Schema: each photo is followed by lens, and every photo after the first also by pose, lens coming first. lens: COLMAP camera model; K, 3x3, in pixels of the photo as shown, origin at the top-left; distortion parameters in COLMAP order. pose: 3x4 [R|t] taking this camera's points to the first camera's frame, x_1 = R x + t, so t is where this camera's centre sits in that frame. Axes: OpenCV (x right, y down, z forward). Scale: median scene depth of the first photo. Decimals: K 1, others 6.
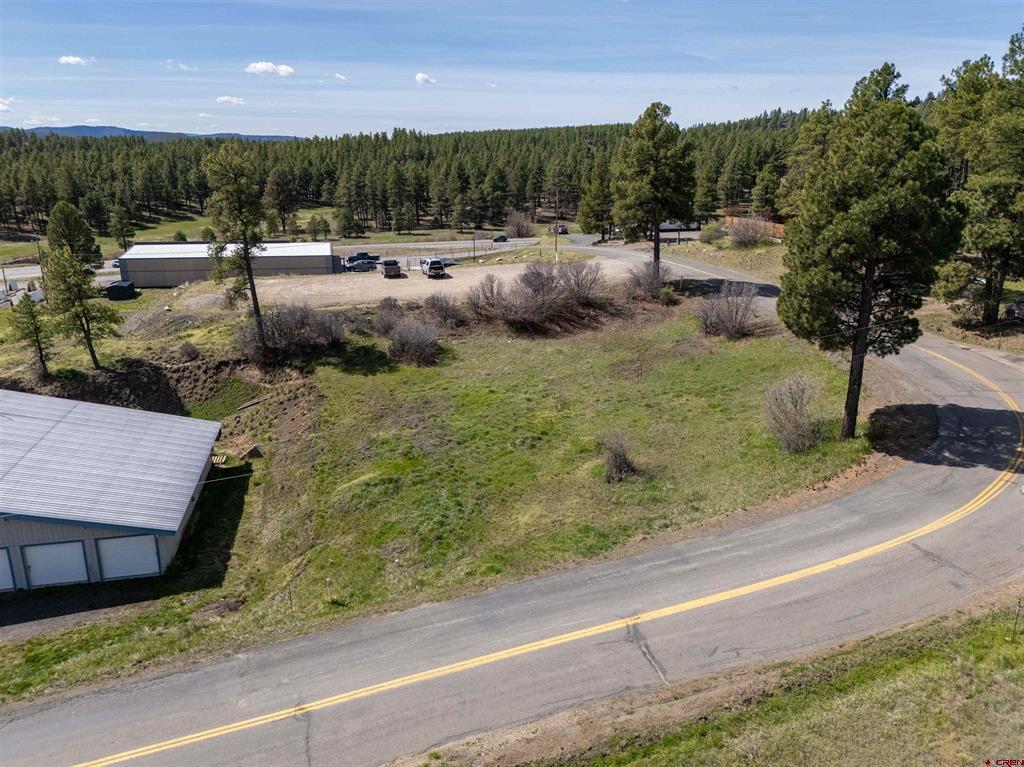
lens RADIAL K [[750.3, 0, 512.0], [0, 750.3, 383.5], [0, 0, 1]] dist [0.074066, -0.076838]
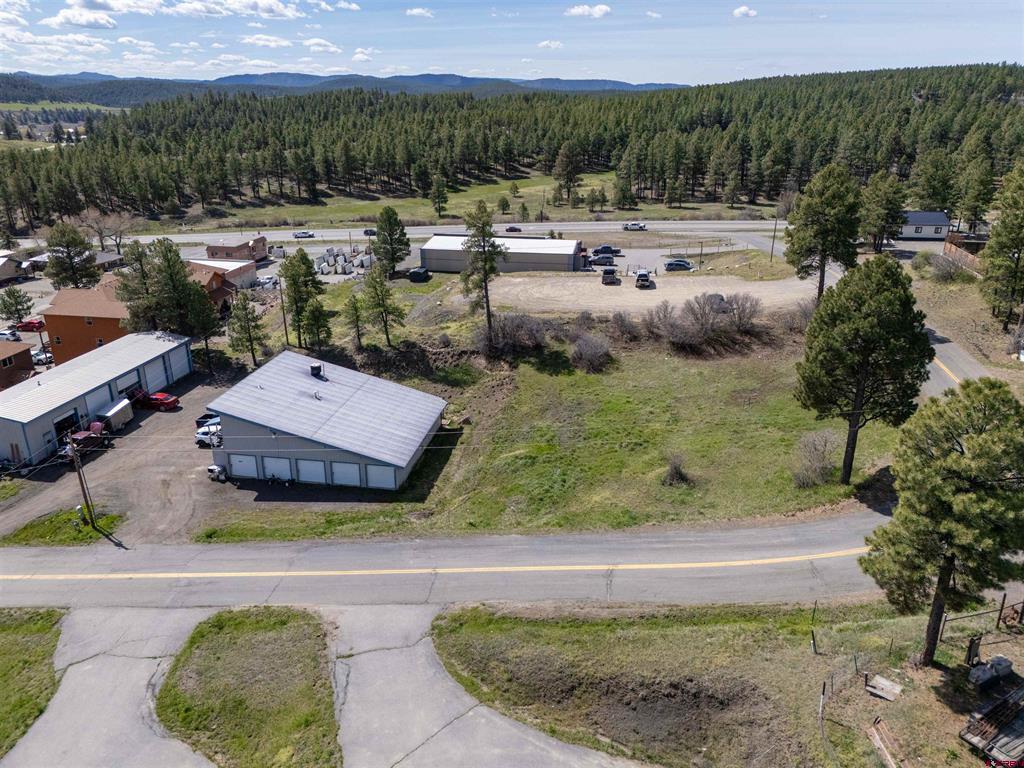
lens RADIAL K [[743.5, 0, 512.0], [0, 743.5, 384.0], [0, 0, 1]] dist [0.076068, -0.064298]
pose [[0.925975, 0.131212, -0.354053, 0.218931], [-0.106213, 0.990331, 0.089233, -0.103854], [0.362339, -0.045023, 0.930958, -0.298544]]
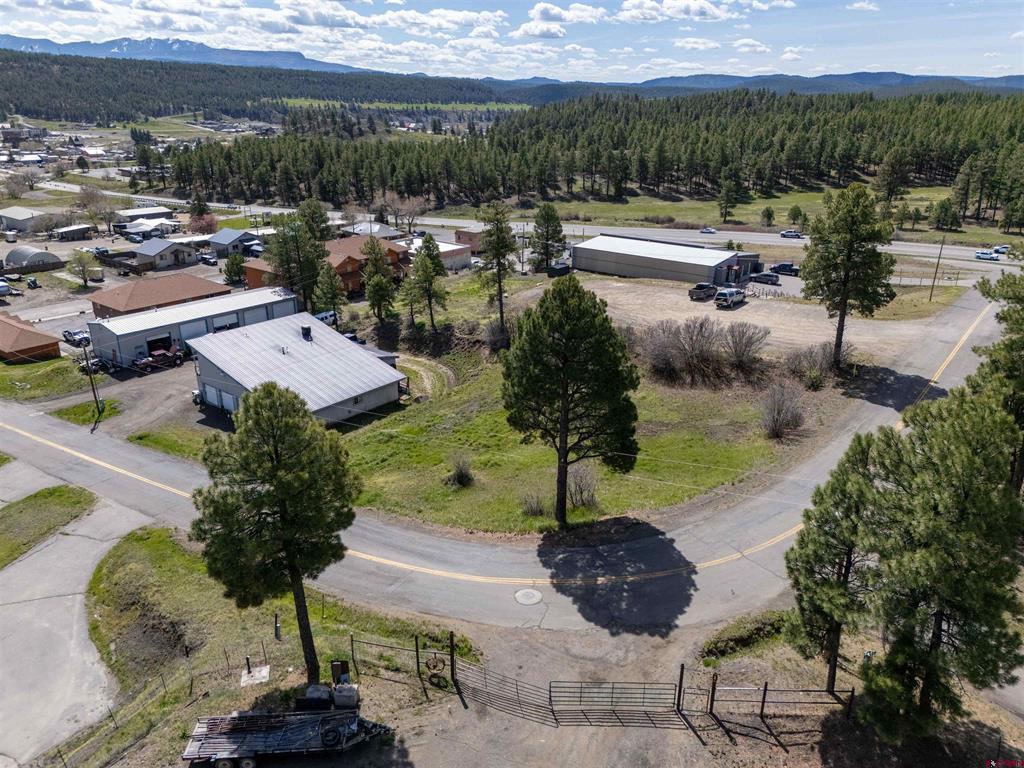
lens RADIAL K [[743.5, 0, 512.0], [0, 743.5, 384.0], [0, 0, 1]] dist [0.076068, -0.064298]
pose [[0.627191, 0.280045, -0.726778, 0.777160], [-0.231812, 0.957955, 0.169075, -0.213943], [0.743569, 0.062433, 0.665738, 0.062276]]
